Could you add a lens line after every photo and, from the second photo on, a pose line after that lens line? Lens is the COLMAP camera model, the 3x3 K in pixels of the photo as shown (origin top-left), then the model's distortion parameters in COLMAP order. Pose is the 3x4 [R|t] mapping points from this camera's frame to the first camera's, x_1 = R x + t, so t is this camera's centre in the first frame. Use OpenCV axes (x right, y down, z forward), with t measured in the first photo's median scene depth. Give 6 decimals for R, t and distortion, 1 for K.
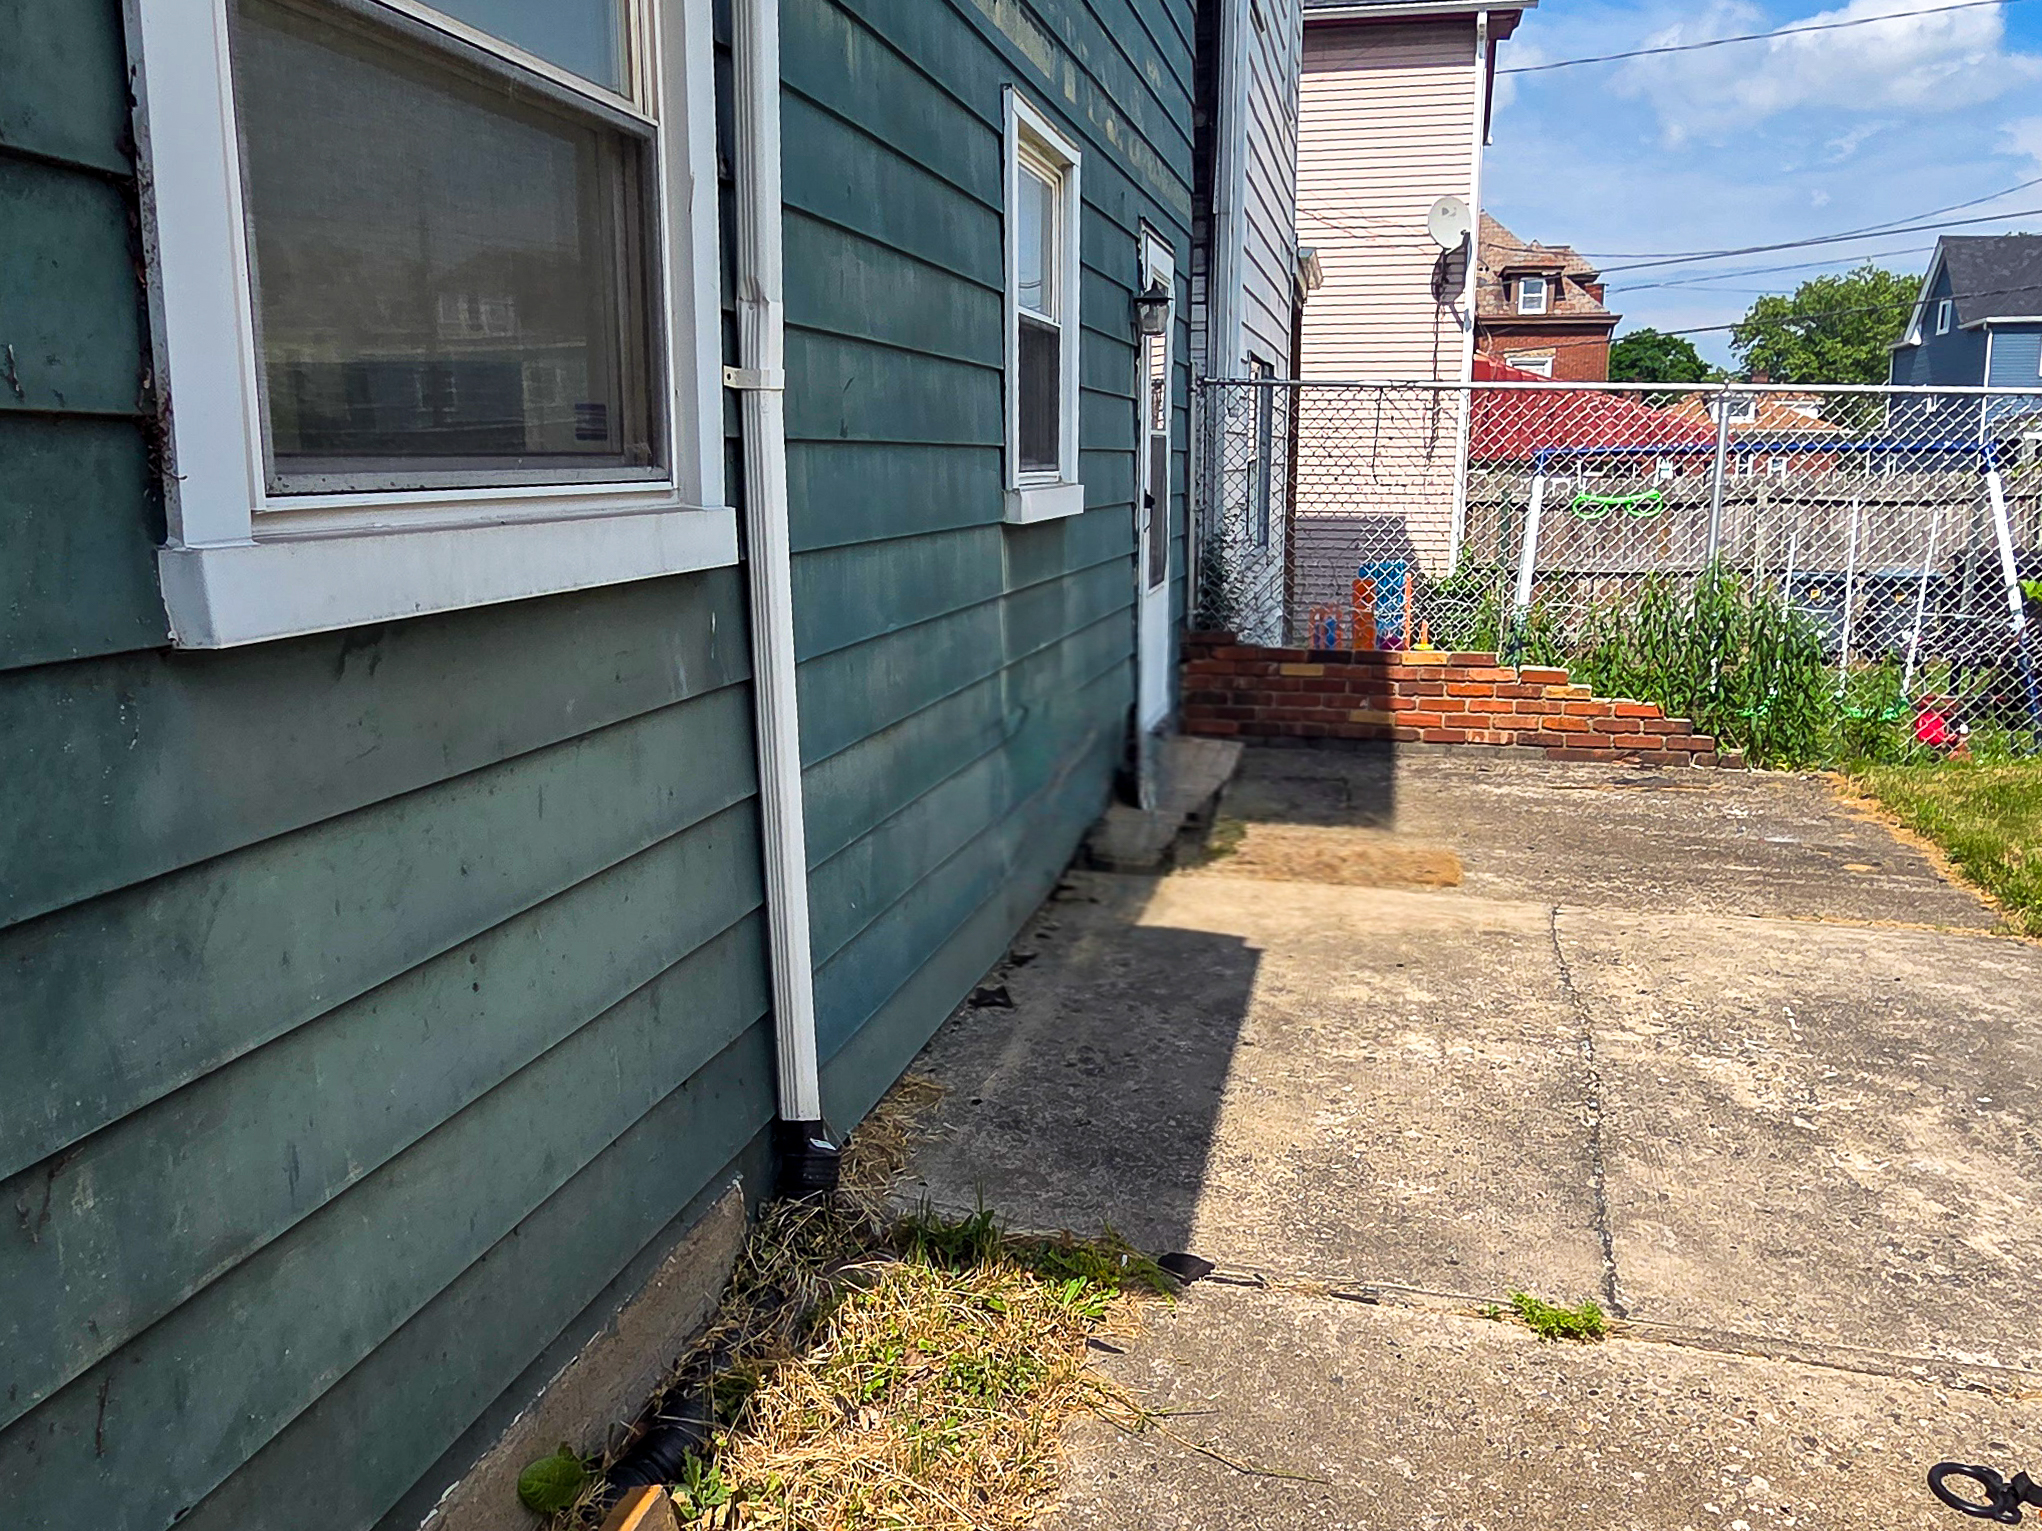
lens RADIAL K [[1638.7, 0, 1021.0], [0, 1638.7, 765.5], [0, 0, 1]] dist [0.005025, 0.003721]
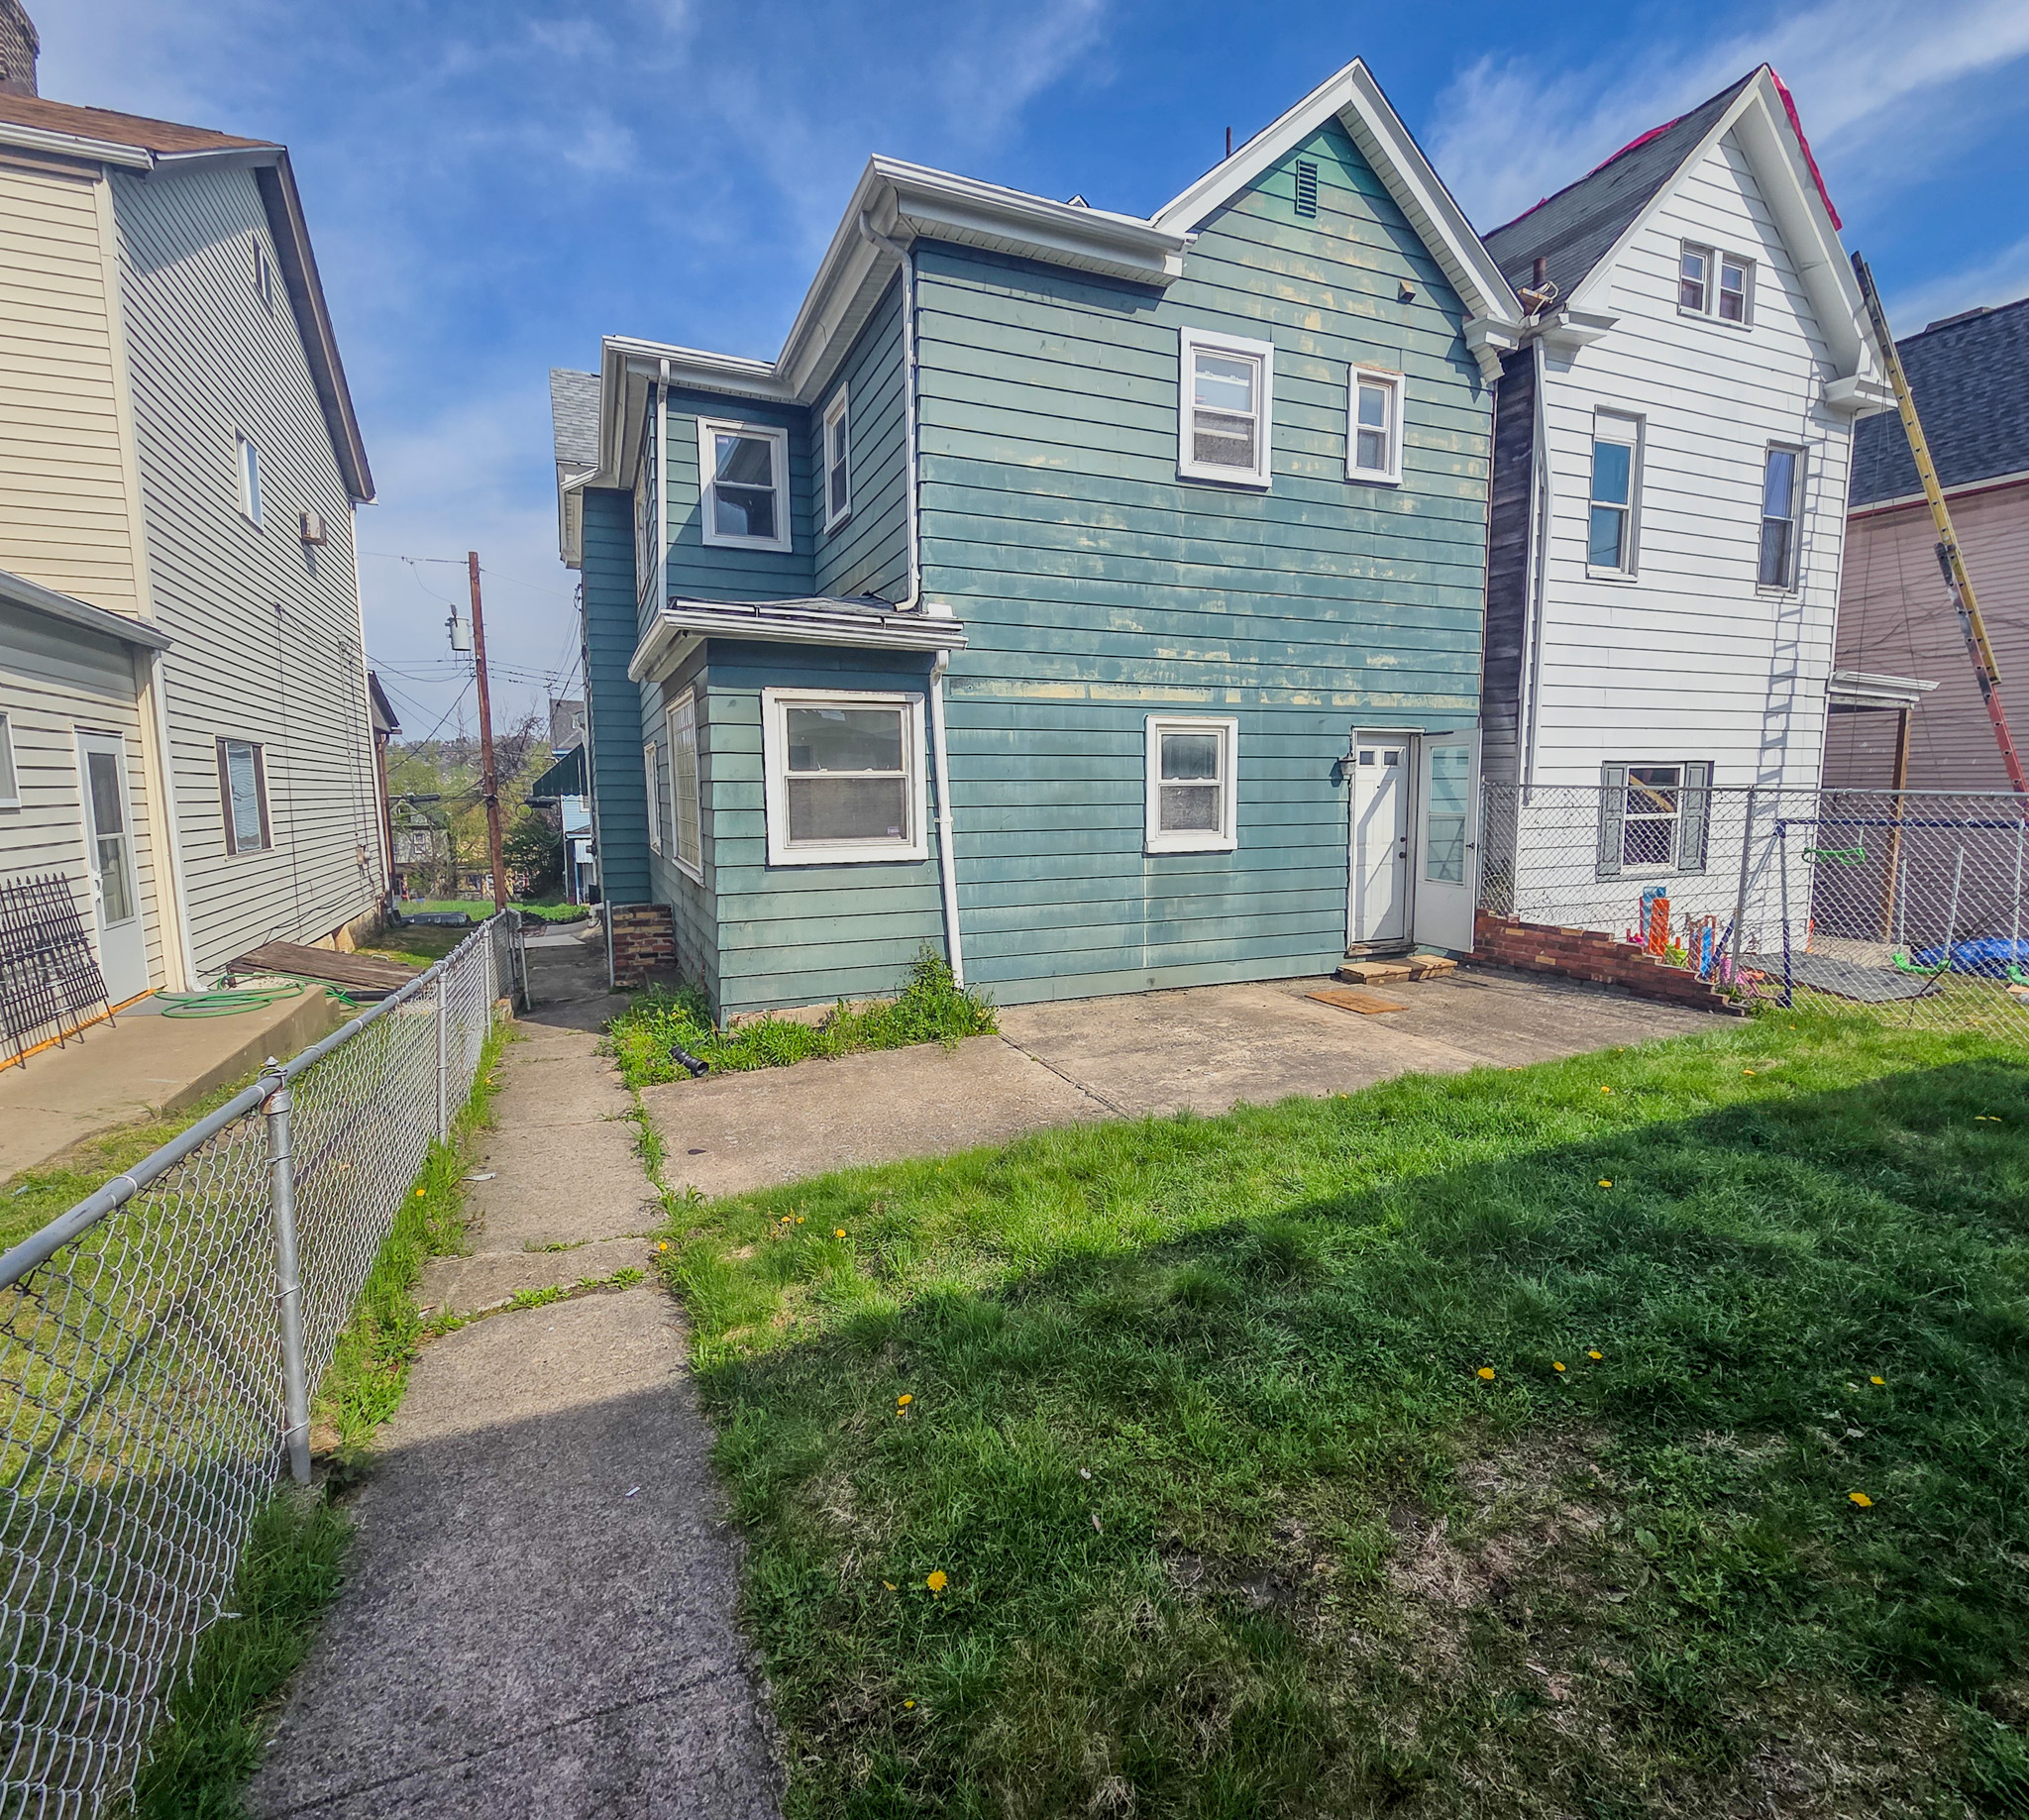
lens RADIAL K [[1000.7, 0, 978.3], [0, 1000.7, 916.0], [0, 0, 1]] dist [-0.001138, -0.000214]
pose [[0.582686, 0.091676, -0.807510, 1.726199], [-0.139329, 0.990175, 0.011876, -0.007284], [0.800665, 0.105589, 0.589735, -0.453429]]
